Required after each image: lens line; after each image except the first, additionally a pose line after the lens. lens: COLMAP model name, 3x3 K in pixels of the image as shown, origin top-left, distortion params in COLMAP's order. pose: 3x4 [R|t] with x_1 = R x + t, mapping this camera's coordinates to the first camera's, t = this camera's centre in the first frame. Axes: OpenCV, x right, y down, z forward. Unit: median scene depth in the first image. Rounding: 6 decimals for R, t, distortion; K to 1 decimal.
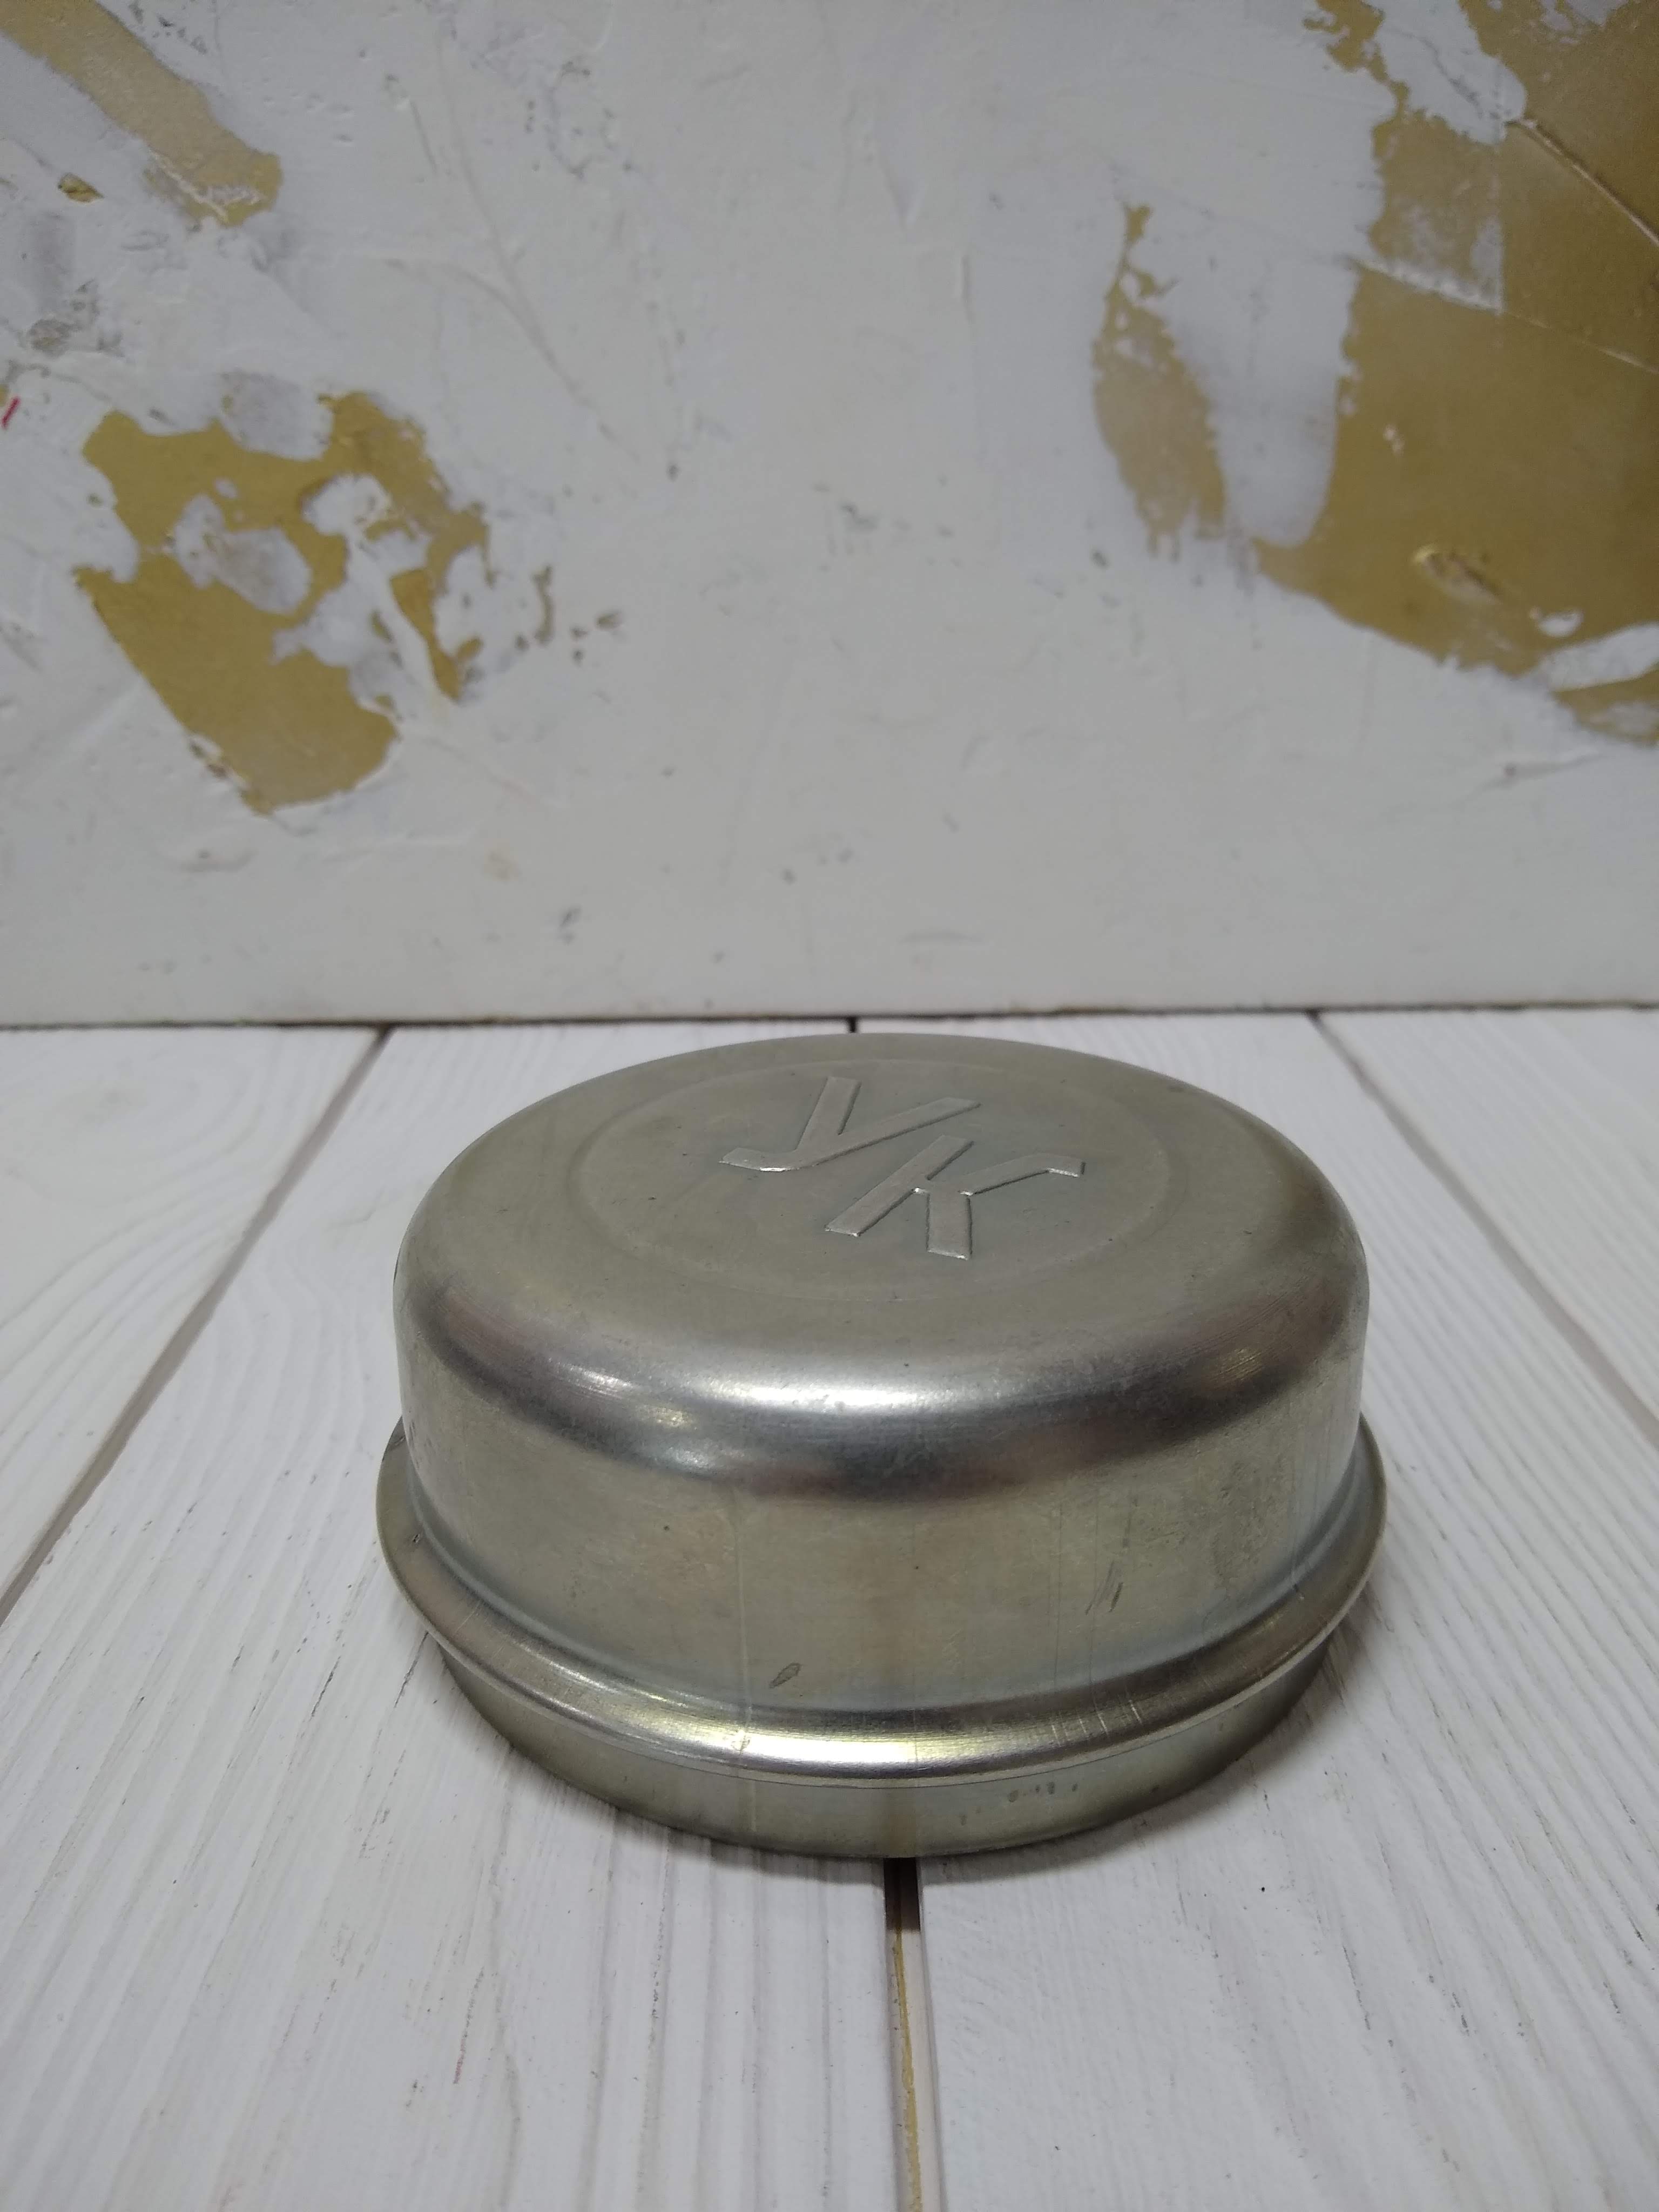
lens RADIAL K [[1846.3, 0, 827.0], [0, 1846.3, 1091.6], [0, 0, 1]] dist [-0.033503, 0.027004]
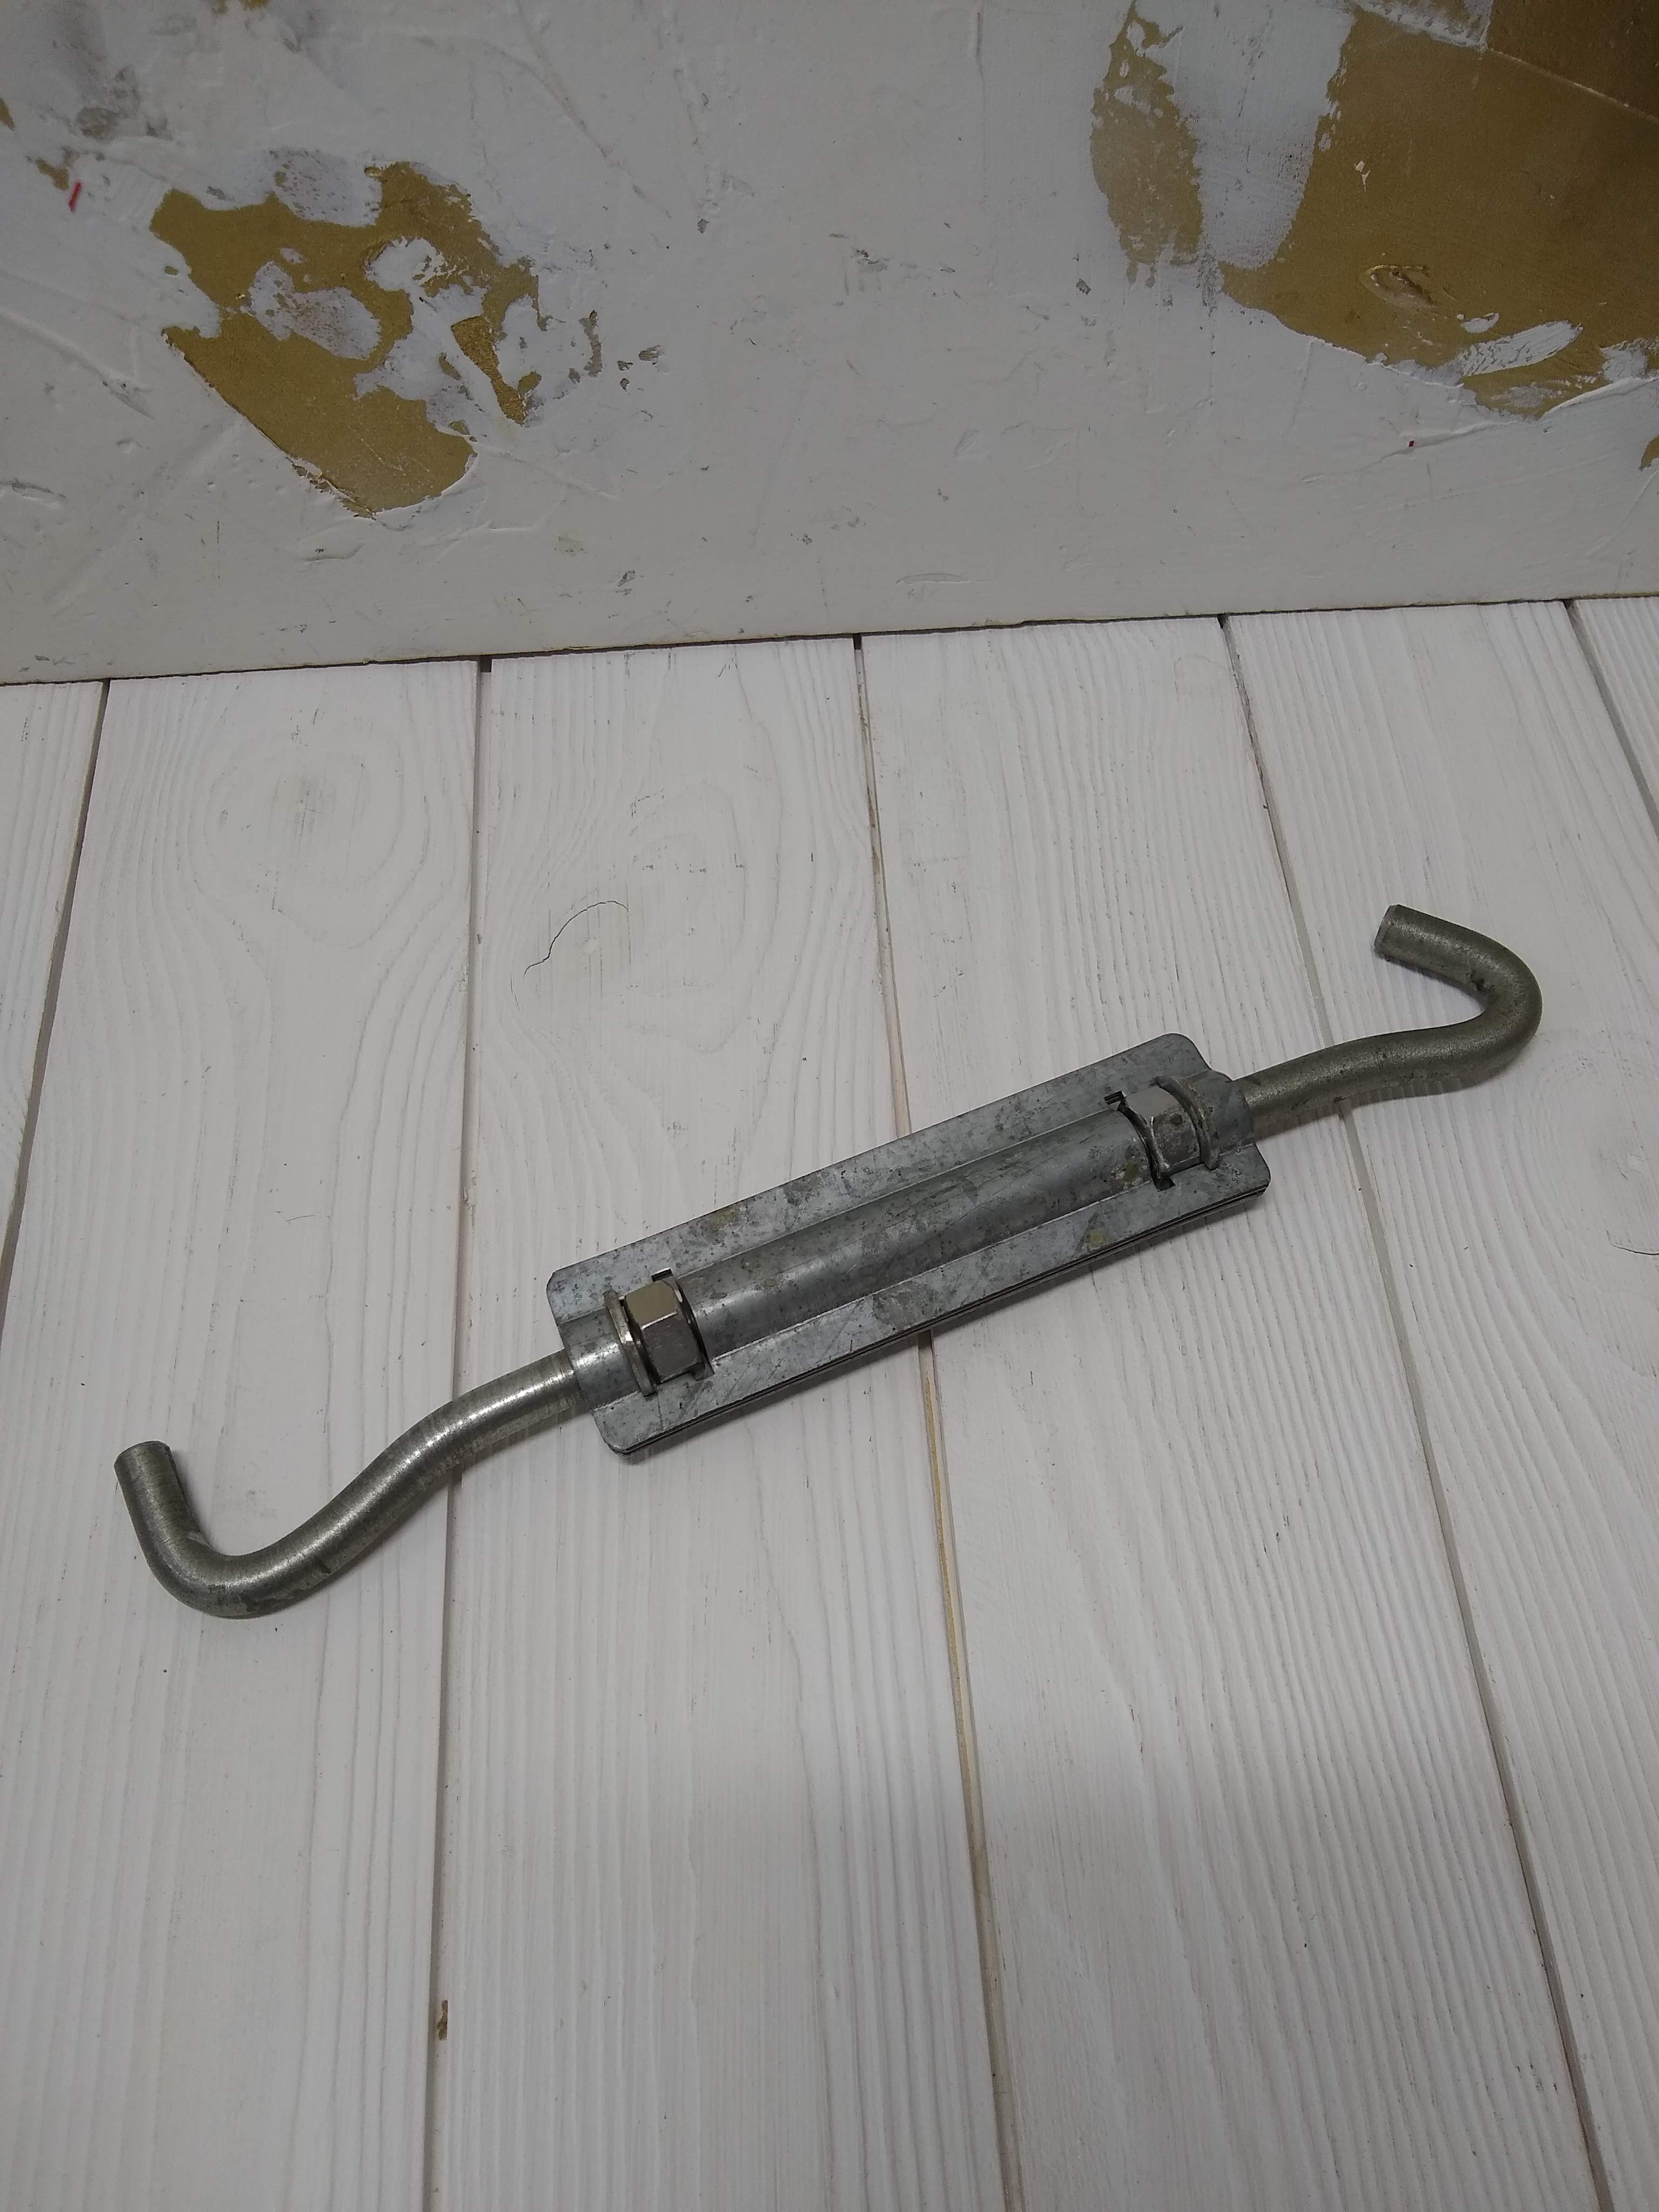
lens RADIAL K [[1846.3, 0, 837.4], [0, 1846.3, 1151.8], [0, 0, 1]] dist [-0.033503, 0.027004]
pose [[0.998025, -0.043959, 0.044868, -0.077306], [0.005010, 0.767736, 0.640746, -0.613969], [-0.062614, -0.639256, 0.766441, -0.187303]]
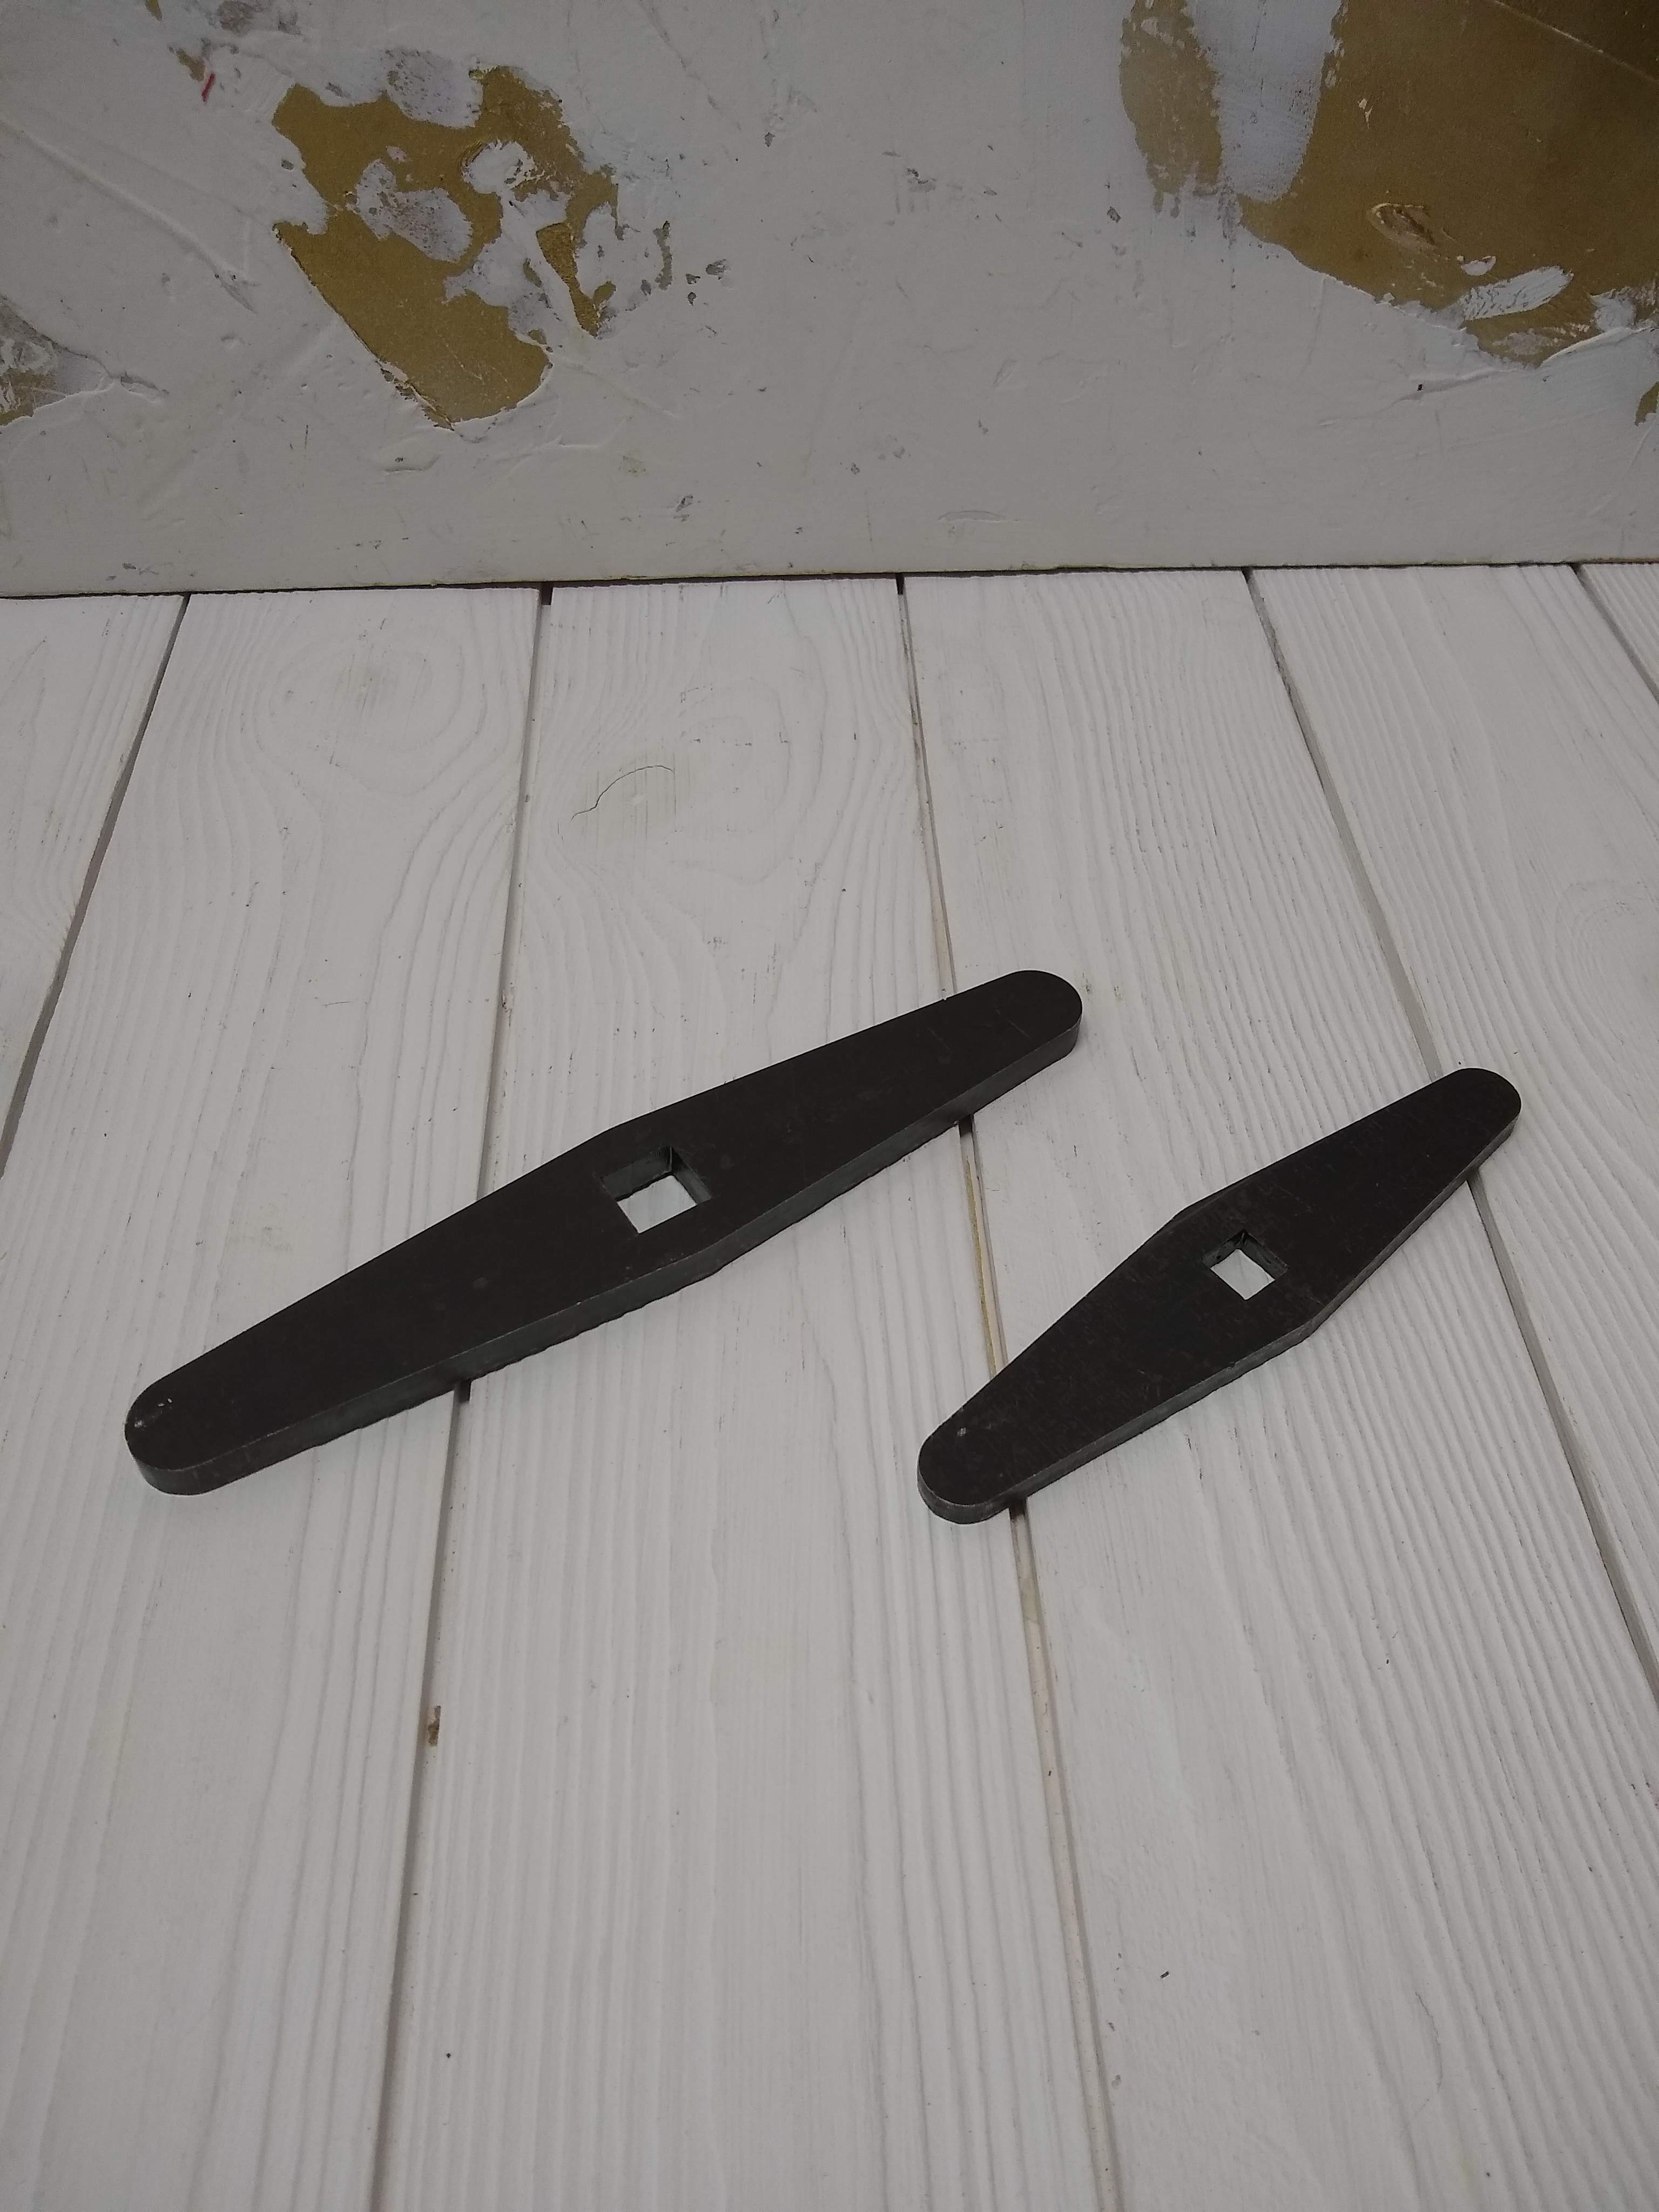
lens RADIAL K [[1846.3, 0, 831.8], [0, 1846.3, 1136.8], [0, 0, 1]] dist [-0.033503, 0.027004]
pose [[0.999047, -0.014933, 0.041018, -0.102426], [-0.005983, 0.883957, 0.467531, -0.322414], [-0.043240, -0.467330, 0.883025, -0.365634]]
